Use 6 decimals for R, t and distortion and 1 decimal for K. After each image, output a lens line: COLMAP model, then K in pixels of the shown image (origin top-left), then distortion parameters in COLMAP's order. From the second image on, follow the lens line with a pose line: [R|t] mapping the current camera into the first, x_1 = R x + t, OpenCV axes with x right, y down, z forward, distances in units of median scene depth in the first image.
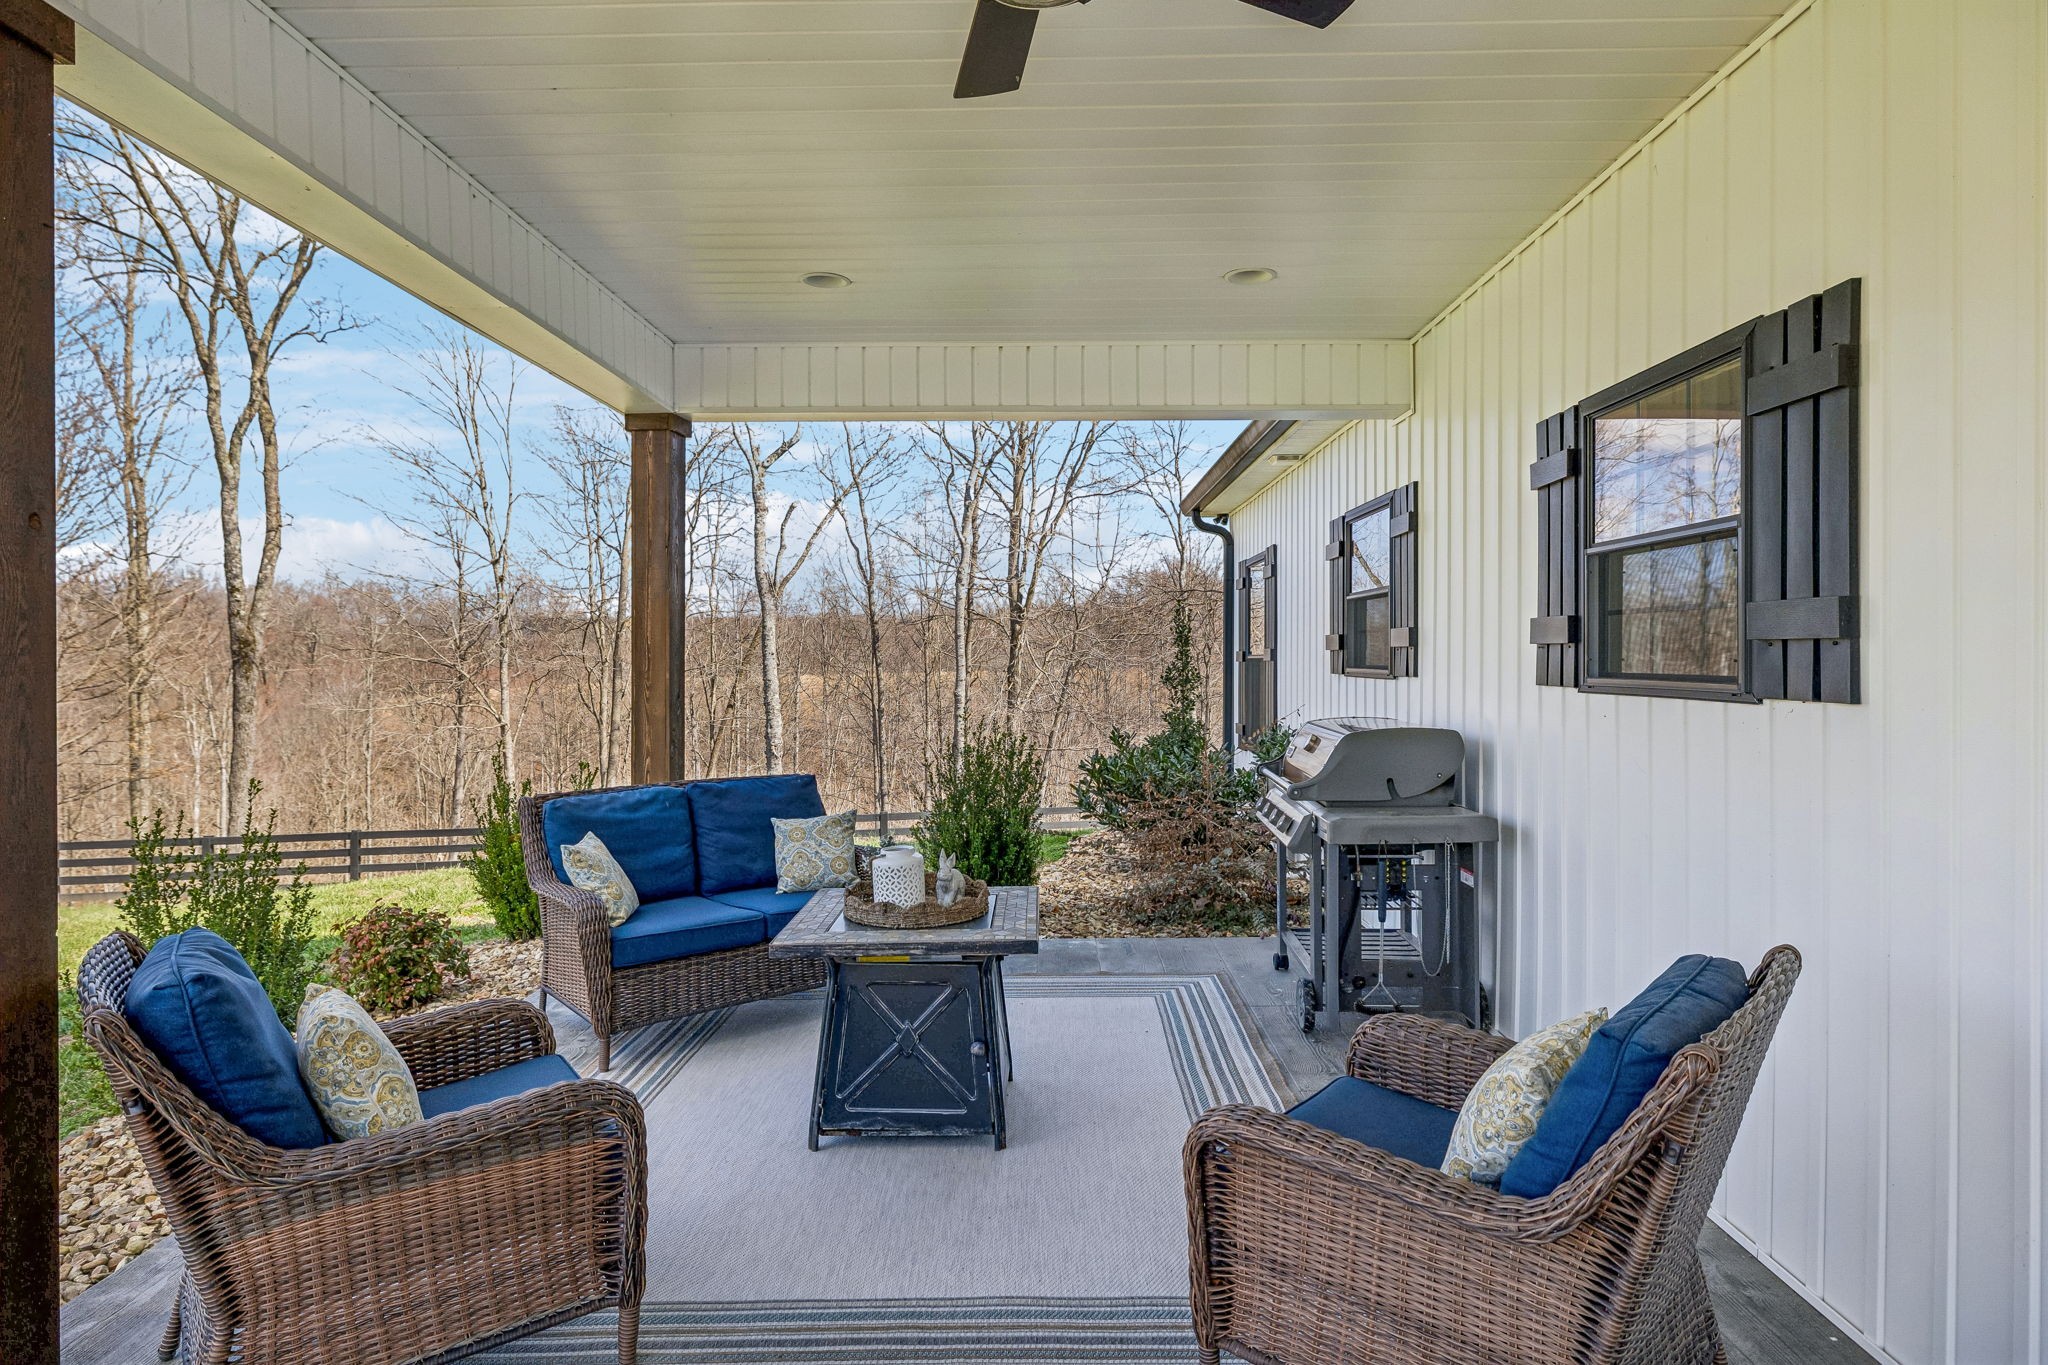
lens RADIAL K [[1136.9, 0, 1033.0], [0, 1136.9, 671.3], [0, 0, 1]] dist [-0.002807, -0.000746]
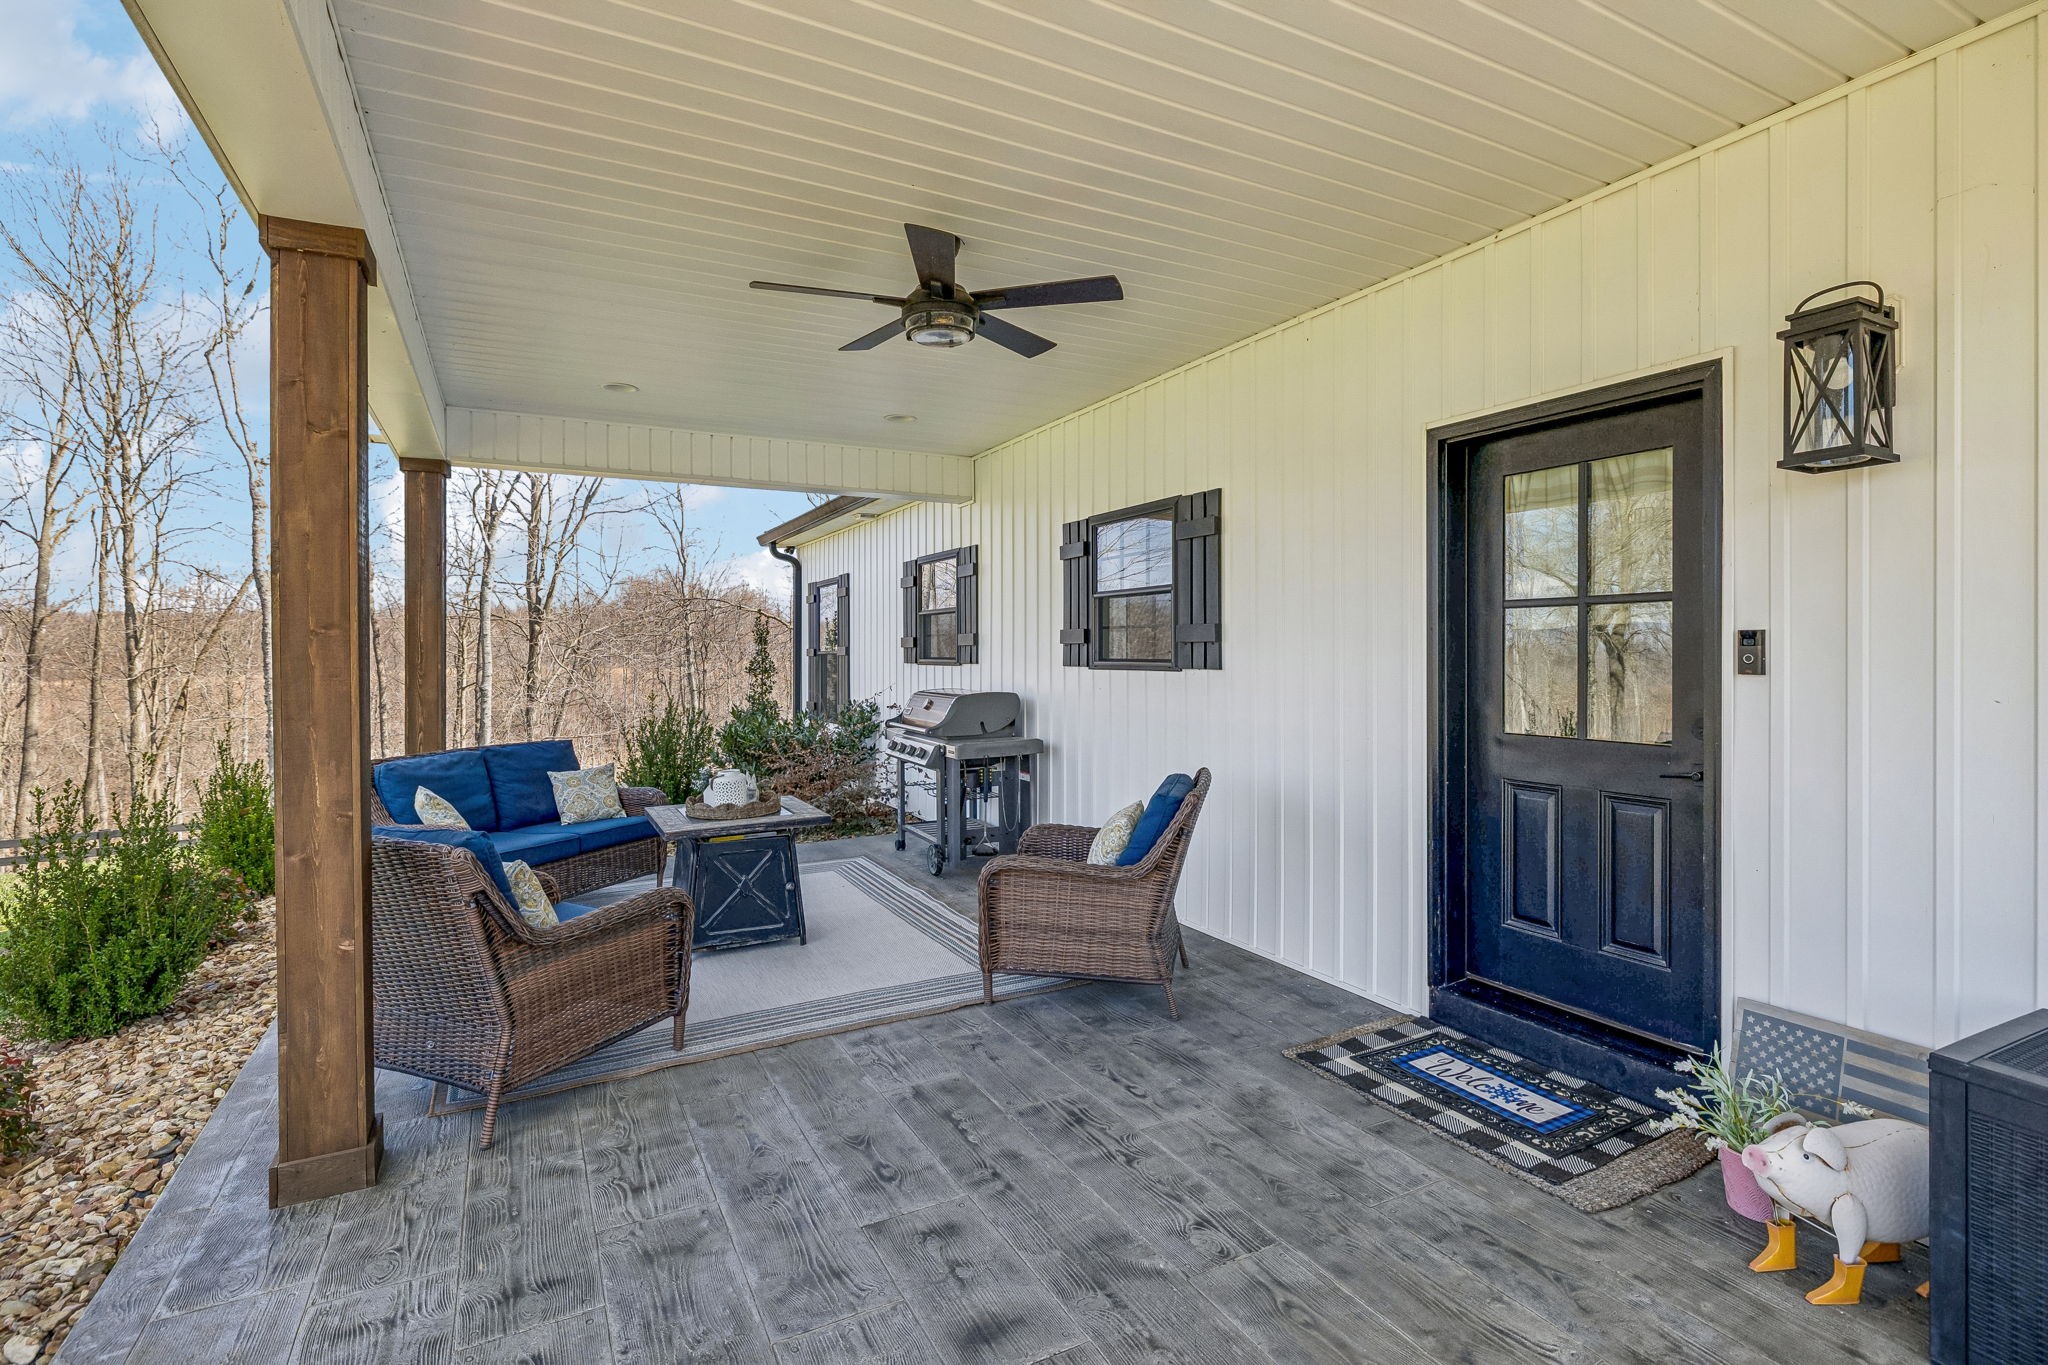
lens RADIAL K [[960.4, 0, 1019.5], [0, 960.4, 676.7], [0, 0, 1]] dist [-0.007014, 0.001941]
pose [[0.881923, -0.012623, 0.471225, -0.282978], [0.007856, 0.999896, 0.012083, 0.008025], [-0.471329, -0.006954, 0.881930, -0.272274]]
